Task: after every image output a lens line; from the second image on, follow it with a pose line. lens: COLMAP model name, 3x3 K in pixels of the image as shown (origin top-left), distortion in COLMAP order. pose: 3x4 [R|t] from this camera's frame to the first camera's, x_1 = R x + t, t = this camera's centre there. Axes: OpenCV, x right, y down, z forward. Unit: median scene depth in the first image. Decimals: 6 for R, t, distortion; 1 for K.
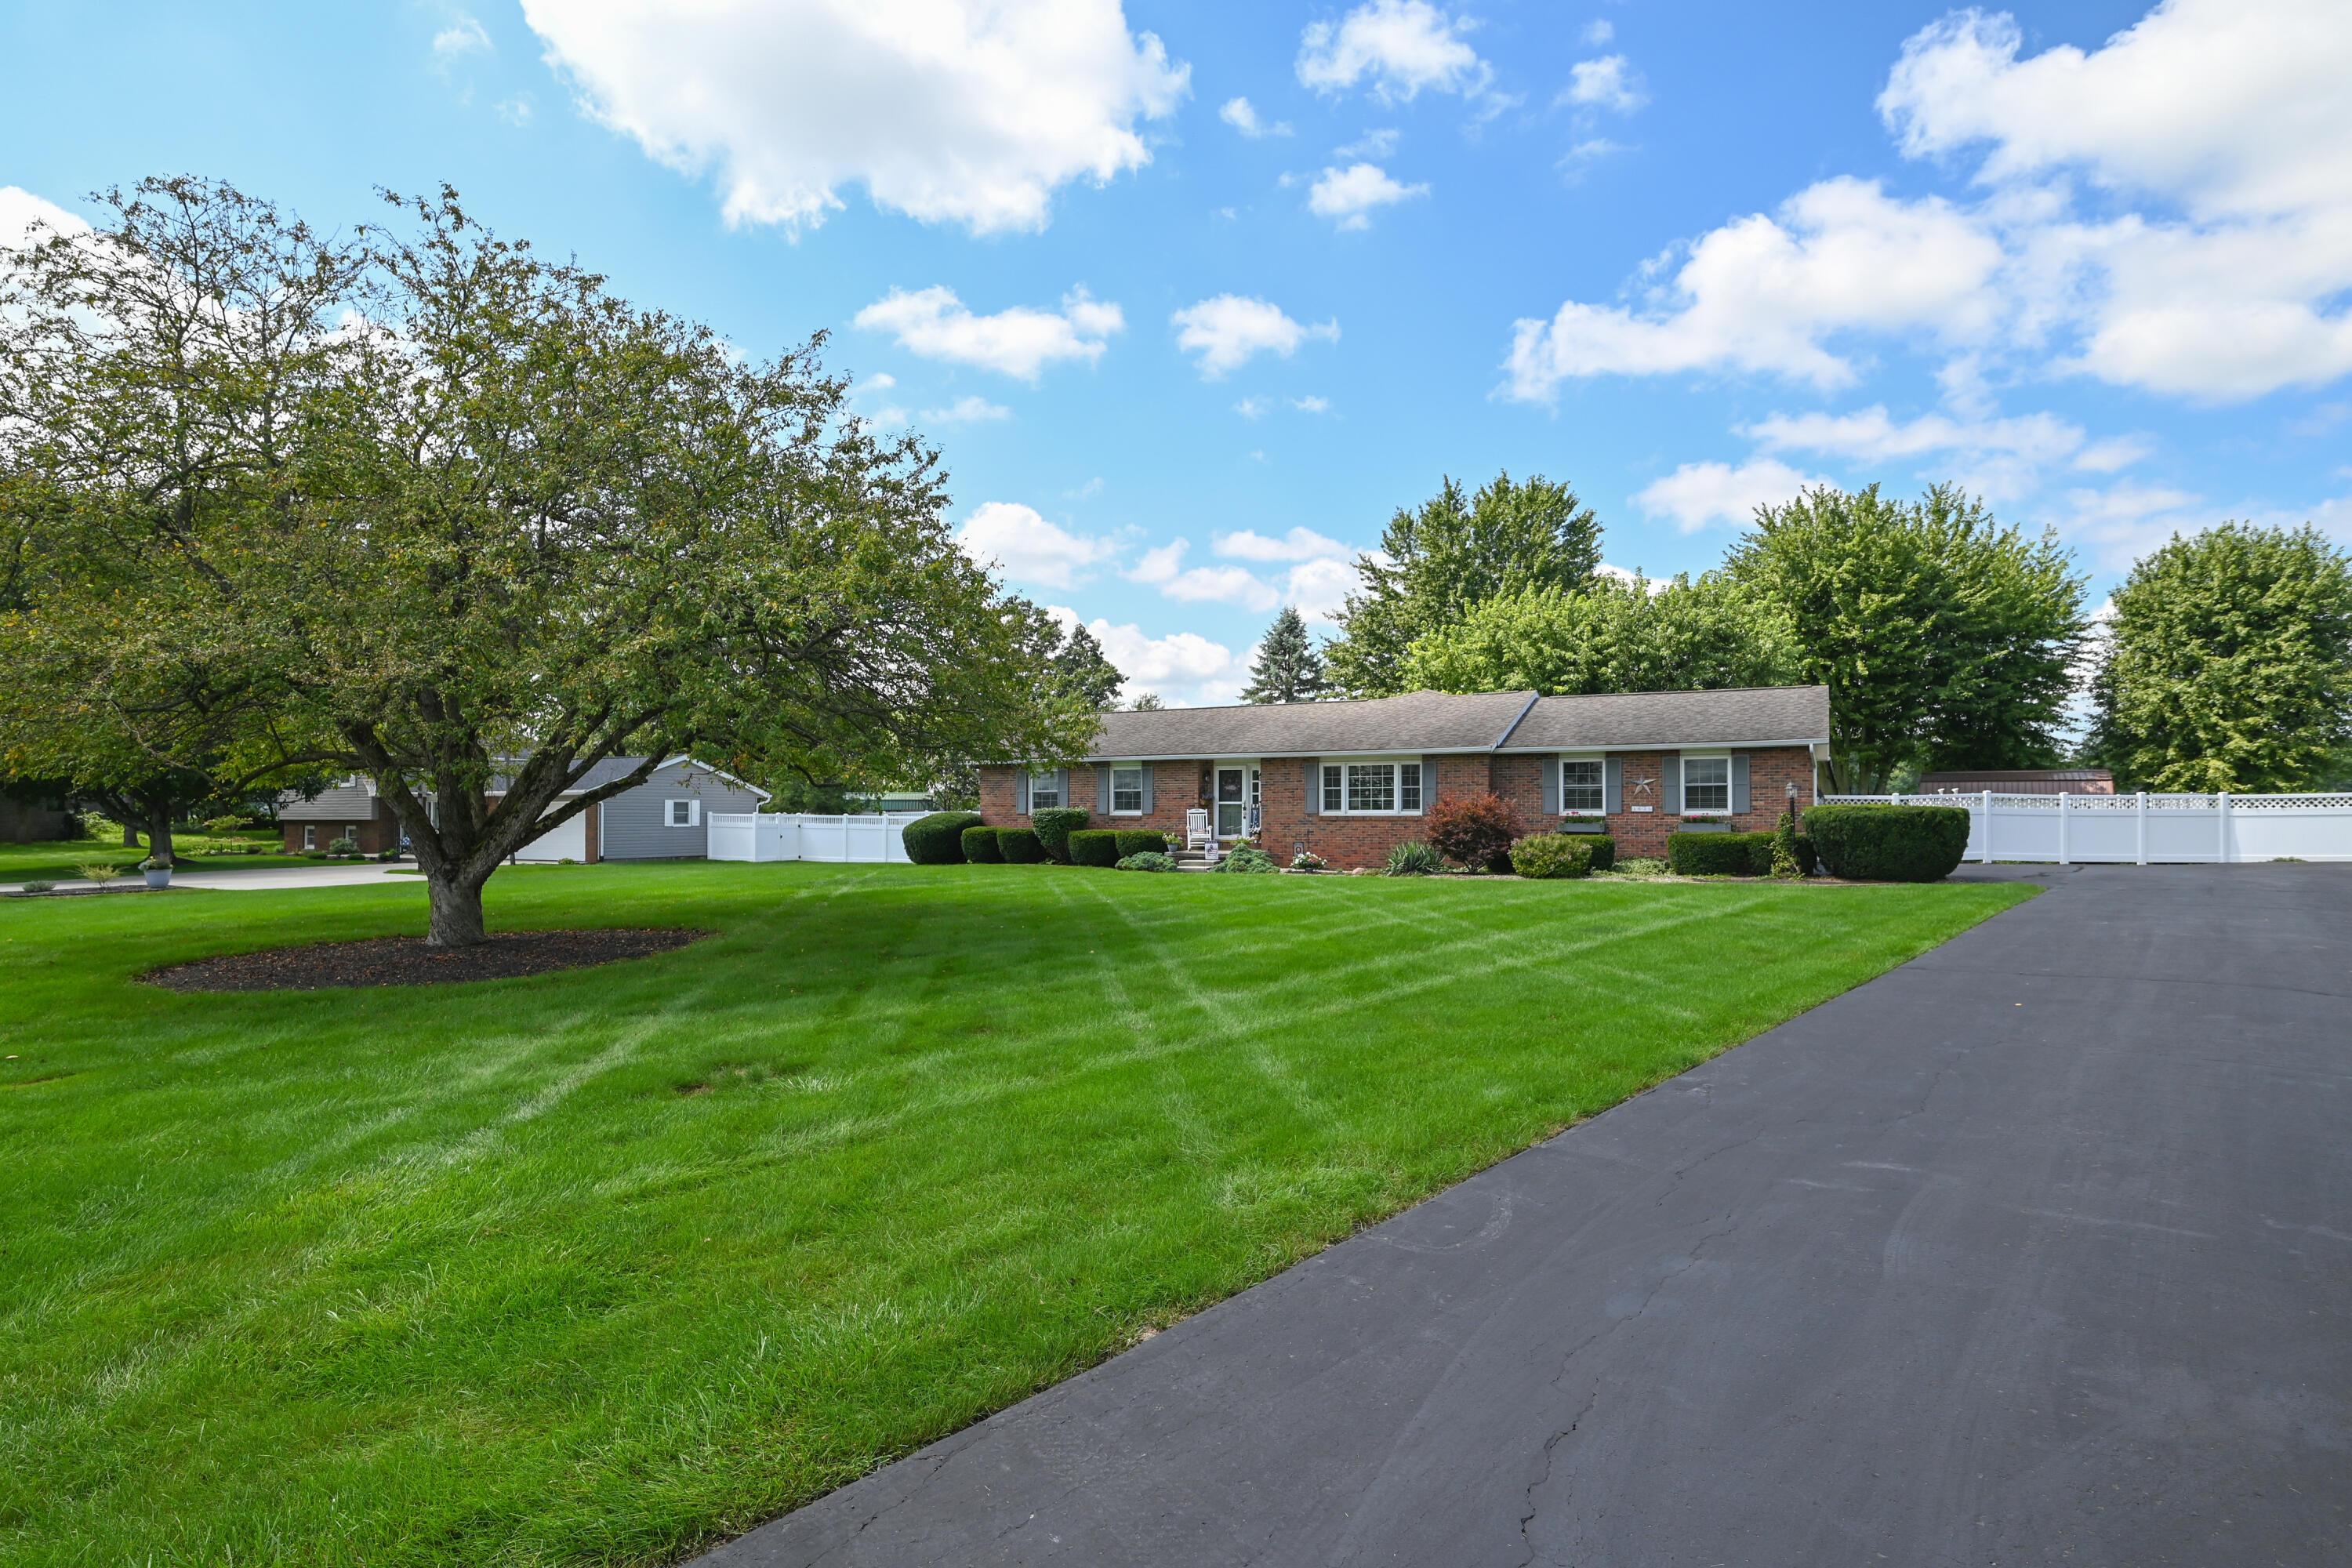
lens RADIAL K [[1245.2, 0, 1171.7], [0, 1245.2, 778.0], [0, 0, 1]] dist [-0.003910, -0.000231]
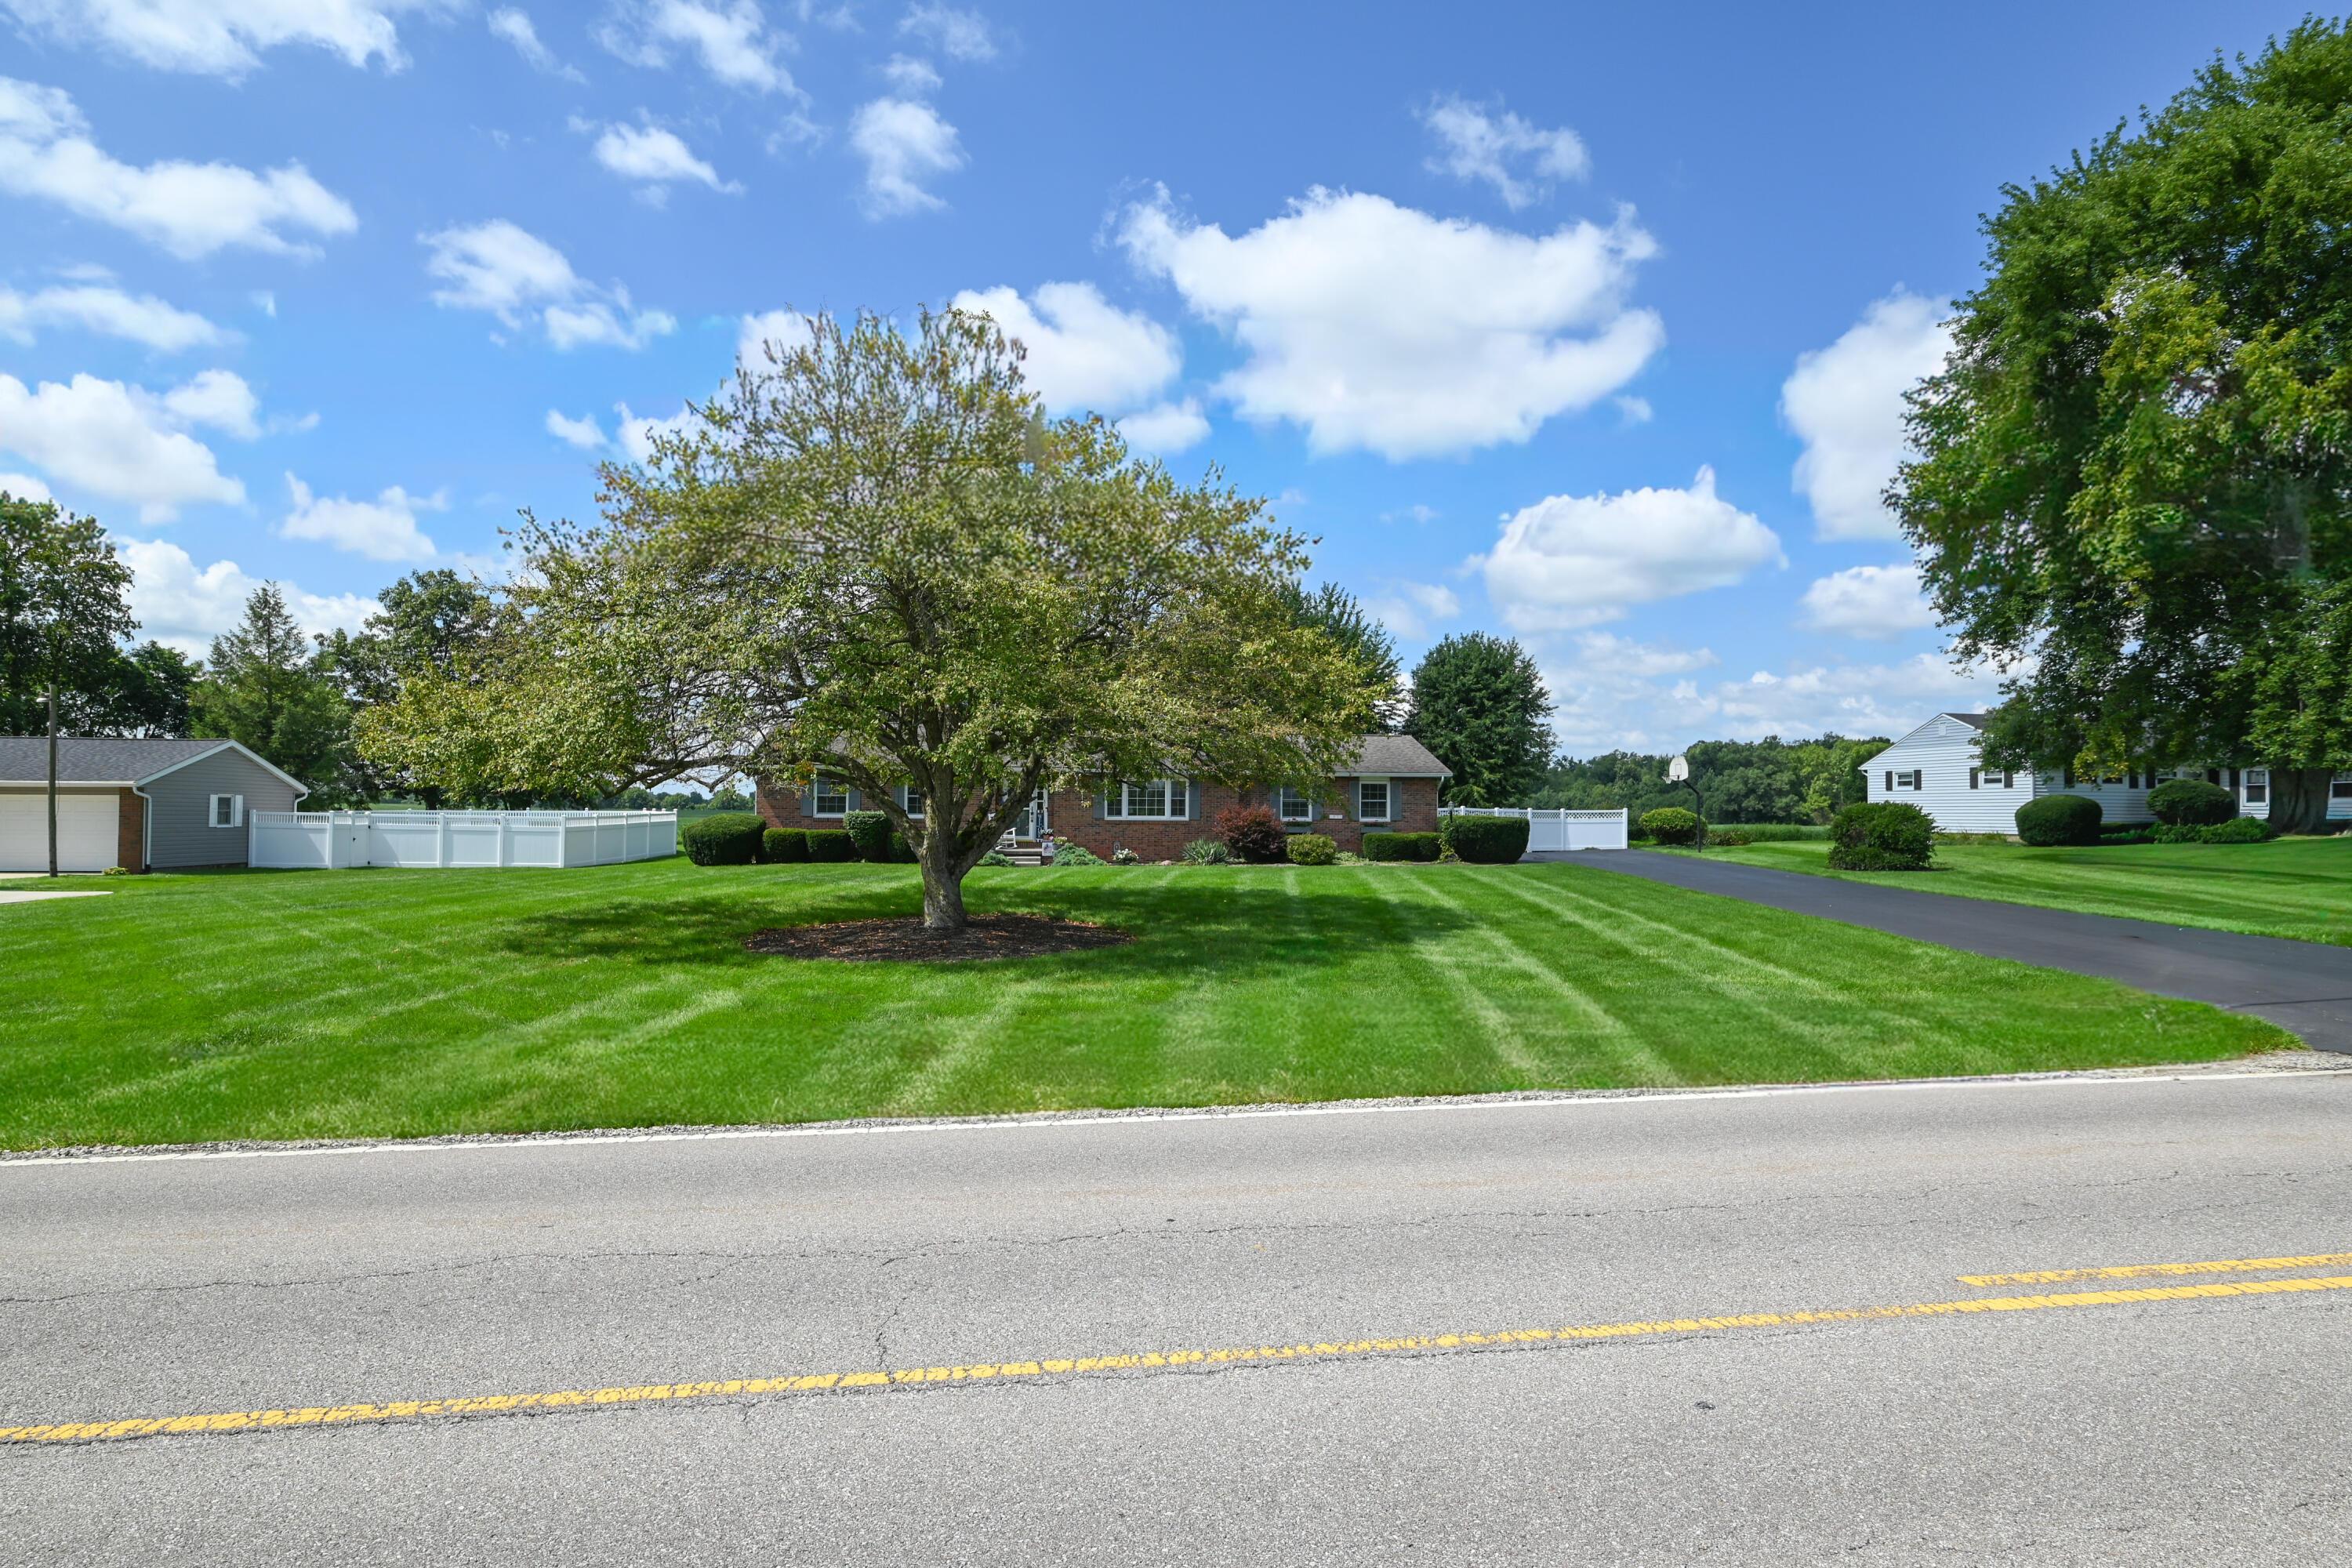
lens RADIAL K [[1245.2, 0, 1173.4], [0, 1245.2, 788.1], [0, 0, 1]] dist [-0.003910, -0.000231]
pose [[0.808728, 0.020195, 0.587836, -0.371921], [-0.024708, 0.999695, -0.000351, -0.002057], [-0.587663, -0.014241, 0.808980, -0.032453]]
